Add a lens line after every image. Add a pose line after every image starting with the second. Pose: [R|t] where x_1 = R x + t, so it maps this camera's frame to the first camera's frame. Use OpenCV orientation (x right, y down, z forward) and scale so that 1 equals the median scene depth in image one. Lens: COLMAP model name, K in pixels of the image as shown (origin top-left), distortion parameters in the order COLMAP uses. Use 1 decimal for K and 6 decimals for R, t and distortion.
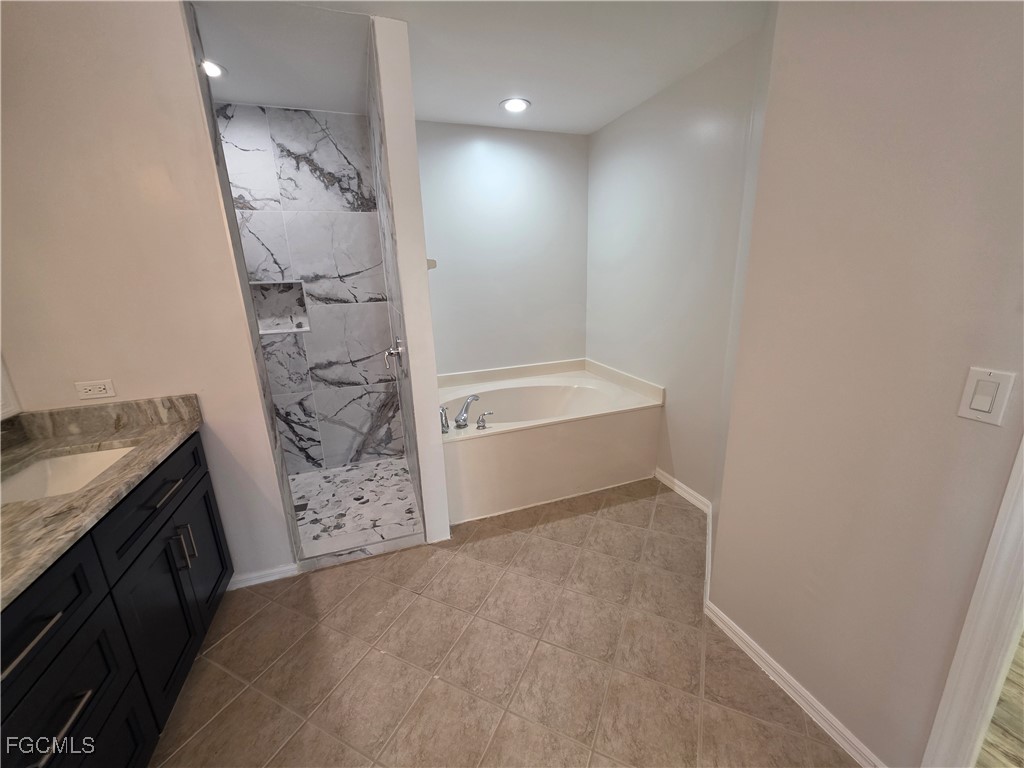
lens RADIAL K [[408.6, 0, 518.8], [0, 408.6, 381.6], [0, 0, 1]] dist [0.000857, 0.000020]
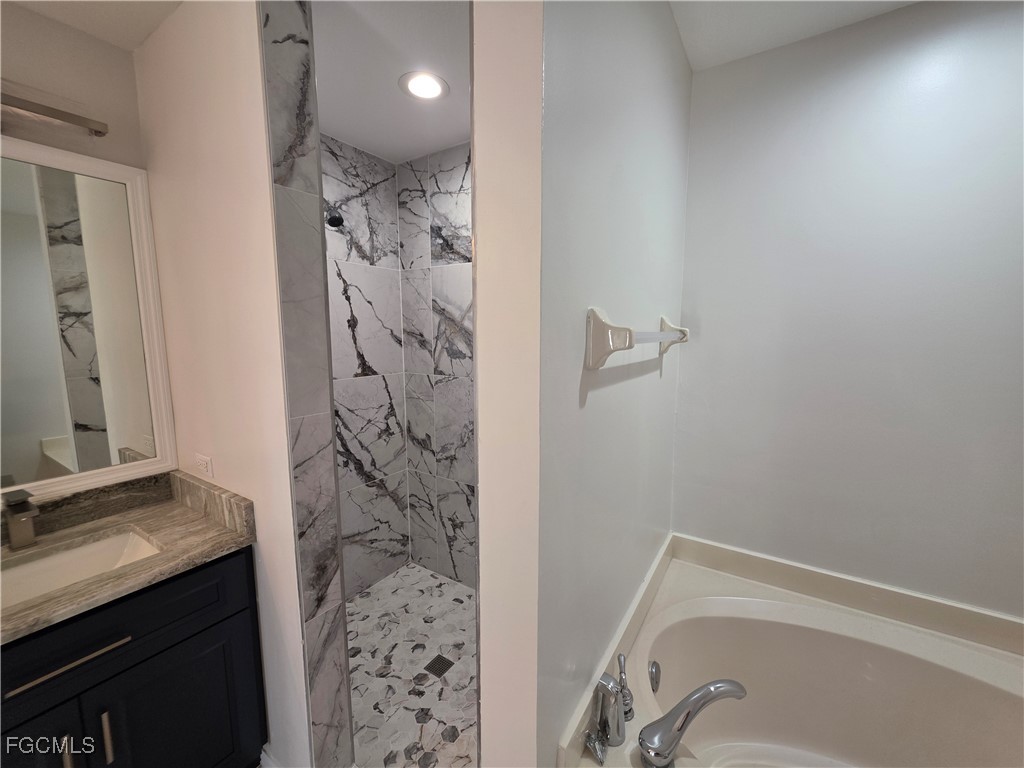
lens RADIAL K [[408.6, 0, 518.8], [0, 408.6, 381.6], [0, 0, 1]] dist [0.000857, 0.000020]
pose [[0.616052, 0.127433, -0.777329, 0.027542], [-0.226158, 0.973894, -0.019578, -0.182064], [0.754542, 0.187860, 0.628789, 0.577758]]
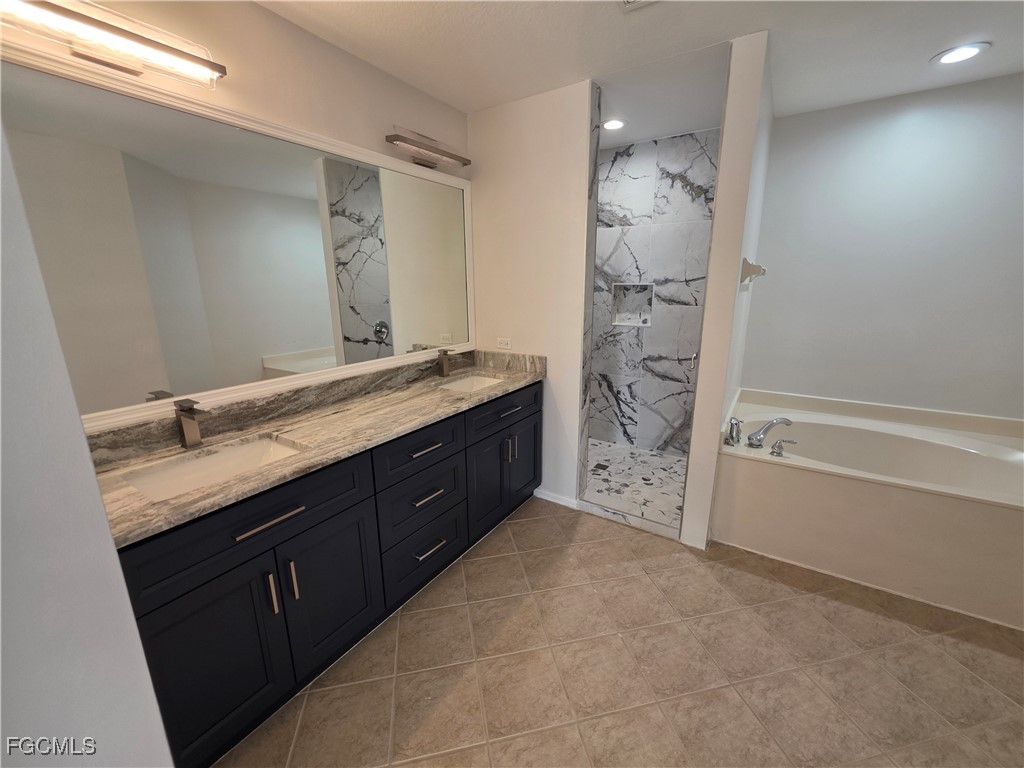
lens RADIAL K [[408.6, 0, 518.8], [0, 408.6, 381.6], [0, 0, 1]] dist [0.000857, 0.000020]
pose [[0.612681, 0.213508, -0.760944, 0.193541], [-0.222046, 0.970539, 0.093535, 0.000896], [0.758497, 0.111657, 0.642040, -0.007227]]
